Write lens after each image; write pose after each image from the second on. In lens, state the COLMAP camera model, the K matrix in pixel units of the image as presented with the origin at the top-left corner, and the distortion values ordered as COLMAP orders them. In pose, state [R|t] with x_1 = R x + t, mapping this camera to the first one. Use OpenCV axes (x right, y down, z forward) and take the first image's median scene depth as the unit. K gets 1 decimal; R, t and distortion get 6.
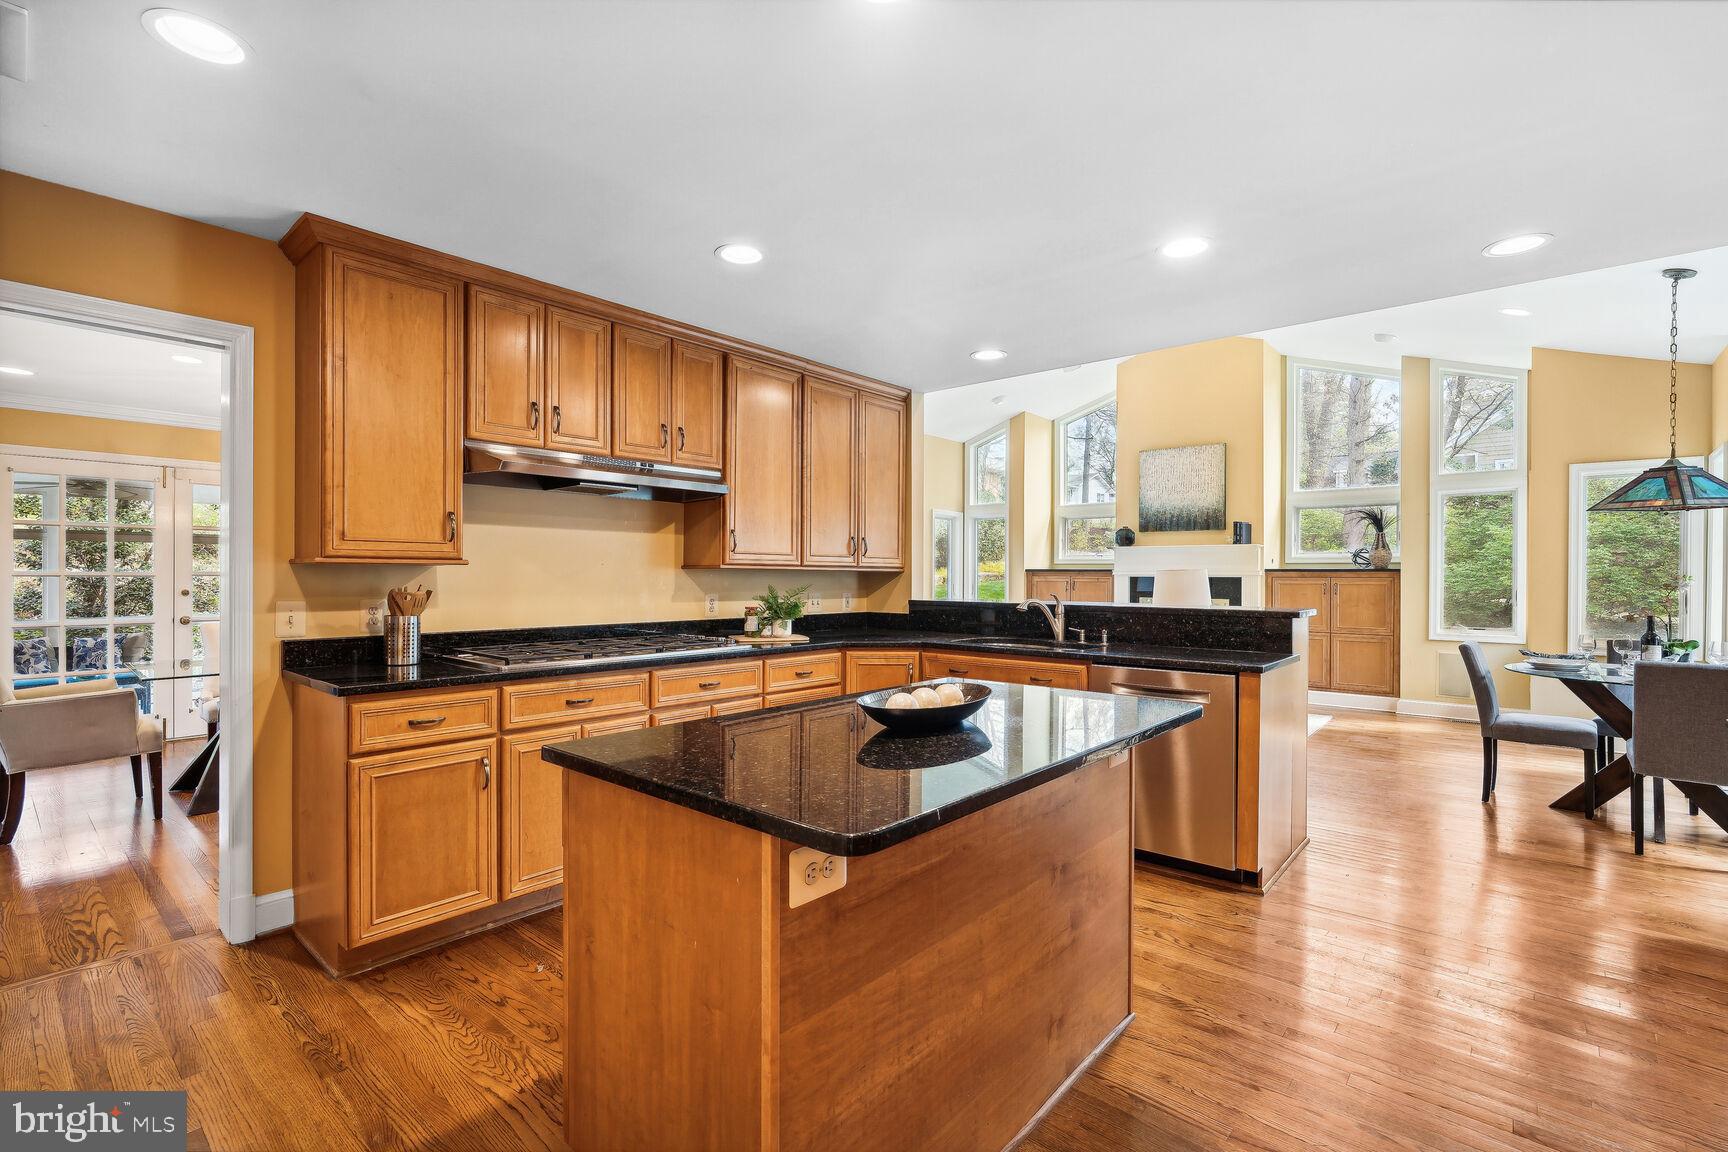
lens RADIAL K [[796.7, 0, 864.0], [0, 796.7, 576.0], [0, 0, 1]] dist [-0.002395, -0.000373]
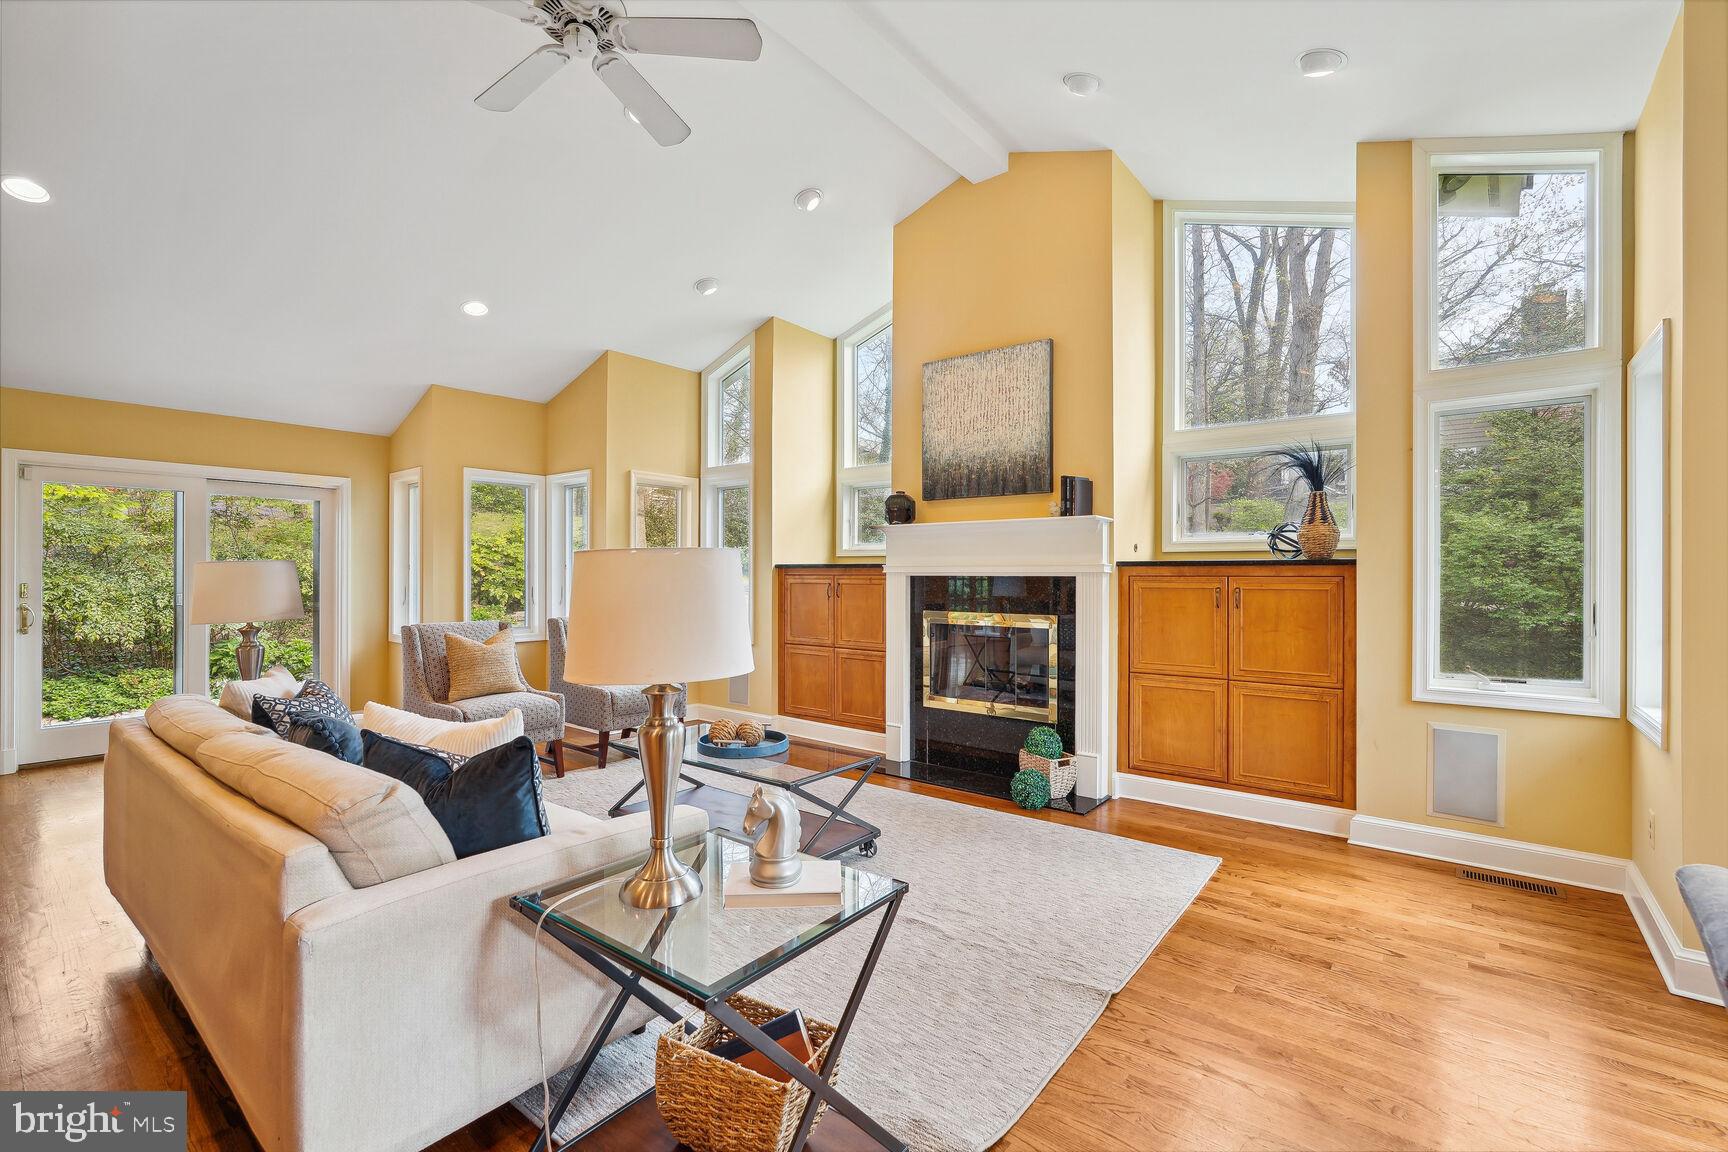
lens RADIAL K [[769.6, 0, 864.0], [0, 769.6, 576.0], [0, 0, 1]] dist [-0.011526, 0.000097]
pose [[0.999659, 0.001161, 0.026098, 0.301187], [-0.001055, 0.999991, -0.004097, 0.003598], [-0.026102, 0.004068, 0.999651, 0.450433]]
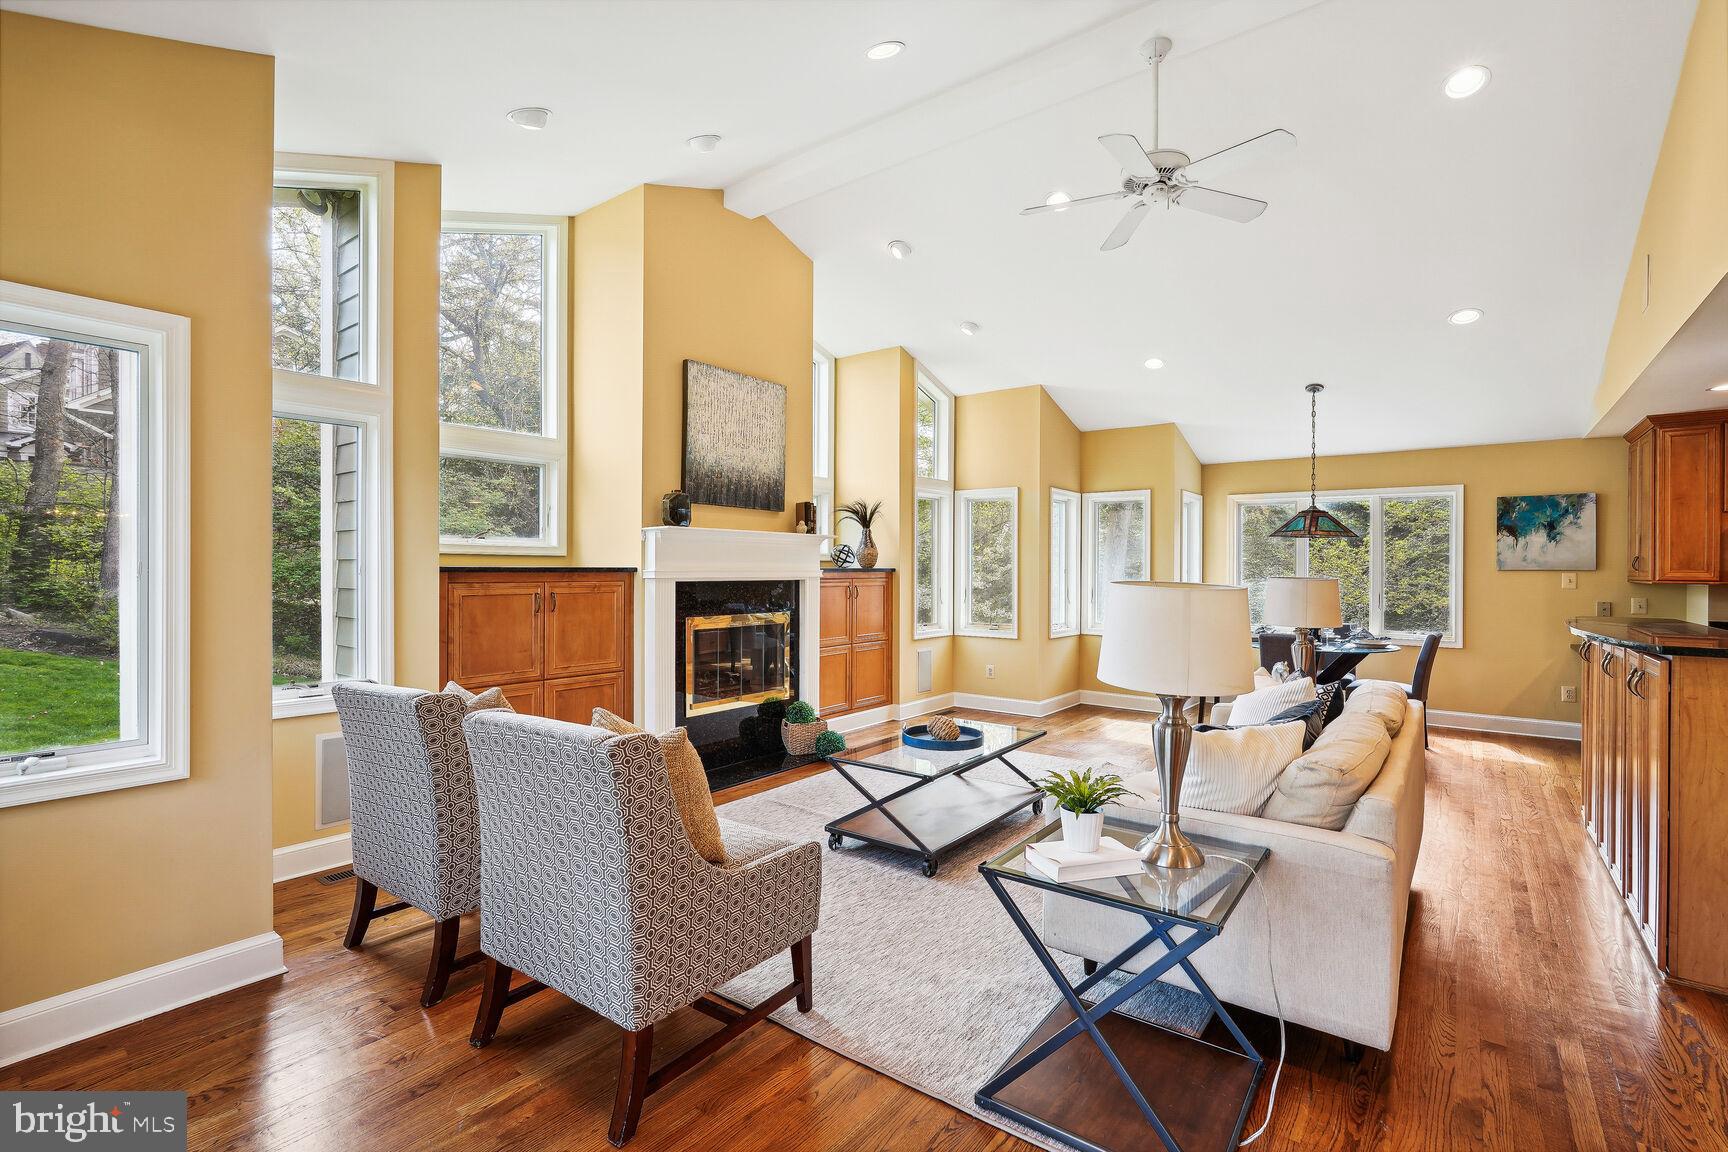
lens RADIAL K [[796.7, 0, 864.0], [0, 796.7, 576.0], [0, 0, 1]] dist [-0.002395, -0.000373]
pose [[-0.059438, -0.007993, 0.998200, -0.237622], [0.005567, 0.999950, 0.008339, -0.007158], [-0.998216, 0.006052, -0.059390, 0.952541]]
